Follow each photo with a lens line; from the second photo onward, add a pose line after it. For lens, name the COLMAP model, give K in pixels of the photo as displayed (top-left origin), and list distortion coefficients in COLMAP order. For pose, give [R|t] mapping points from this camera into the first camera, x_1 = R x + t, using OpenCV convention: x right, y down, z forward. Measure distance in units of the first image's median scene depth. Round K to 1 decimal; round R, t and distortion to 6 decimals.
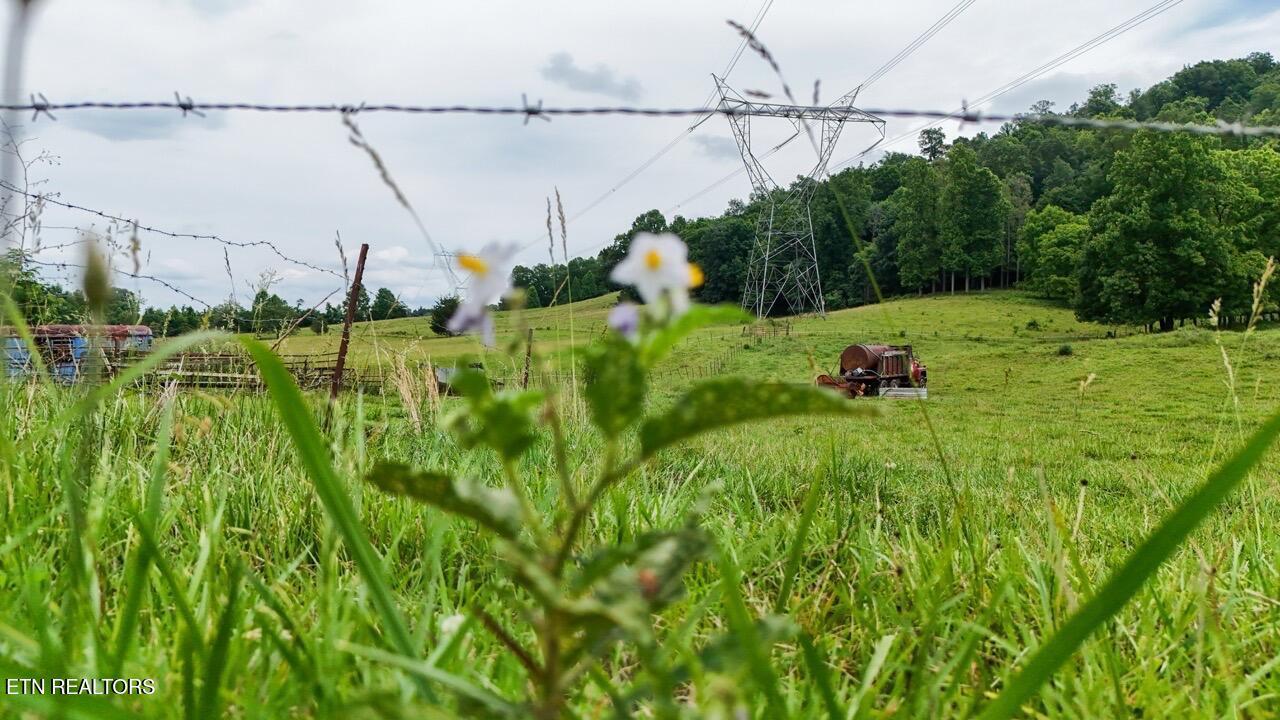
lens RADIAL K [[946.3, 0, 643.9], [0, 946.3, 361.5], [0, 0, 1]] dist [0.088456, -0.105931]
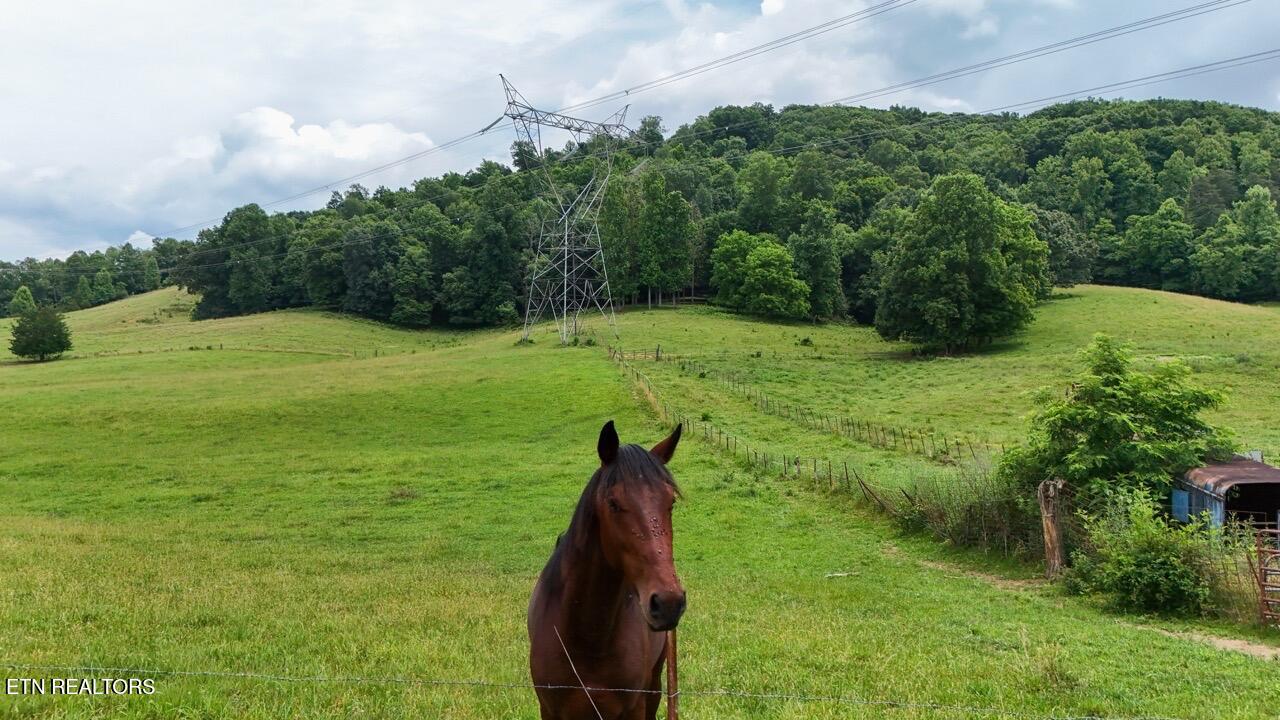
lens RADIAL K [[946.3, 0, 643.9], [0, 946.3, 361.5], [0, 0, 1]] dist [0.088456, -0.105931]
pose [[0.854783, -0.029689, 0.518135, -0.169328], [0.029617, 0.999526, 0.008413, -0.014943], [-0.518139, 0.008154, 0.855257, 0.077822]]
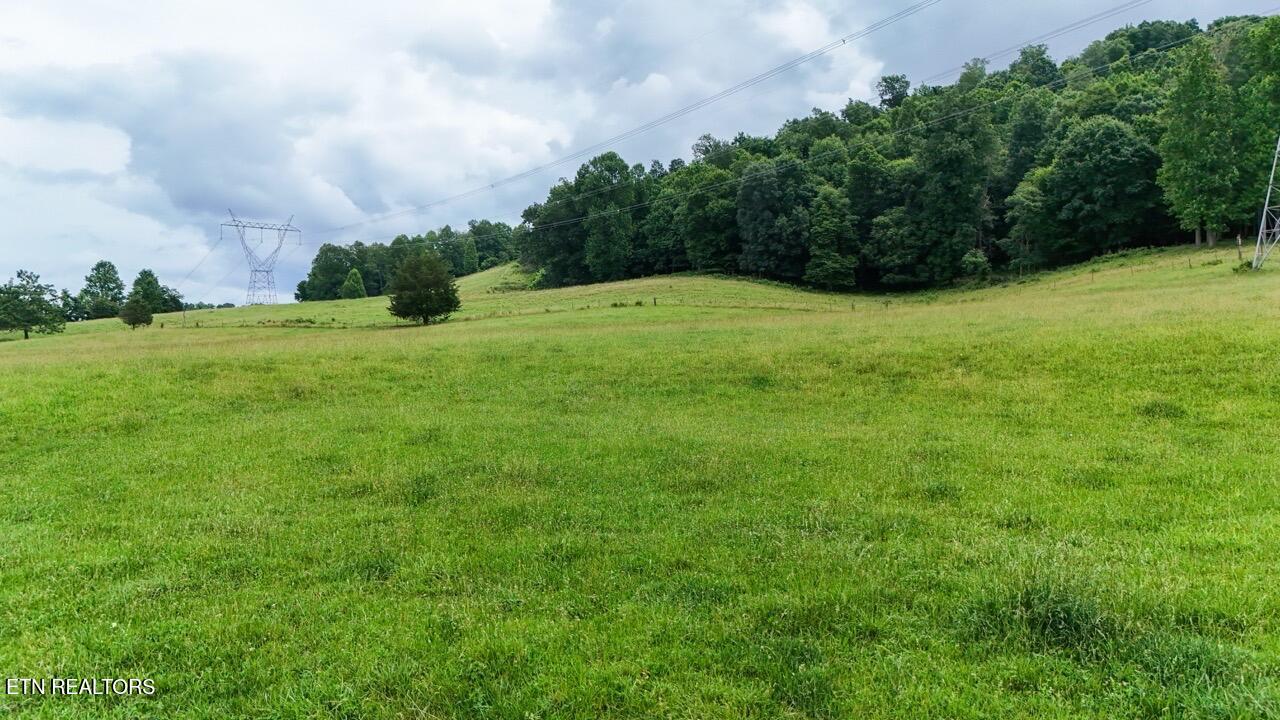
lens RADIAL K [[946.3, 0, 643.9], [0, 946.3, 361.5], [0, 0, 1]] dist [0.088456, -0.105931]
pose [[0.955665, -0.027588, 0.293161, -0.218899], [0.028554, 0.999592, 0.000983, 0.000718], [-0.293068, 0.007432, 0.956063, 0.352899]]
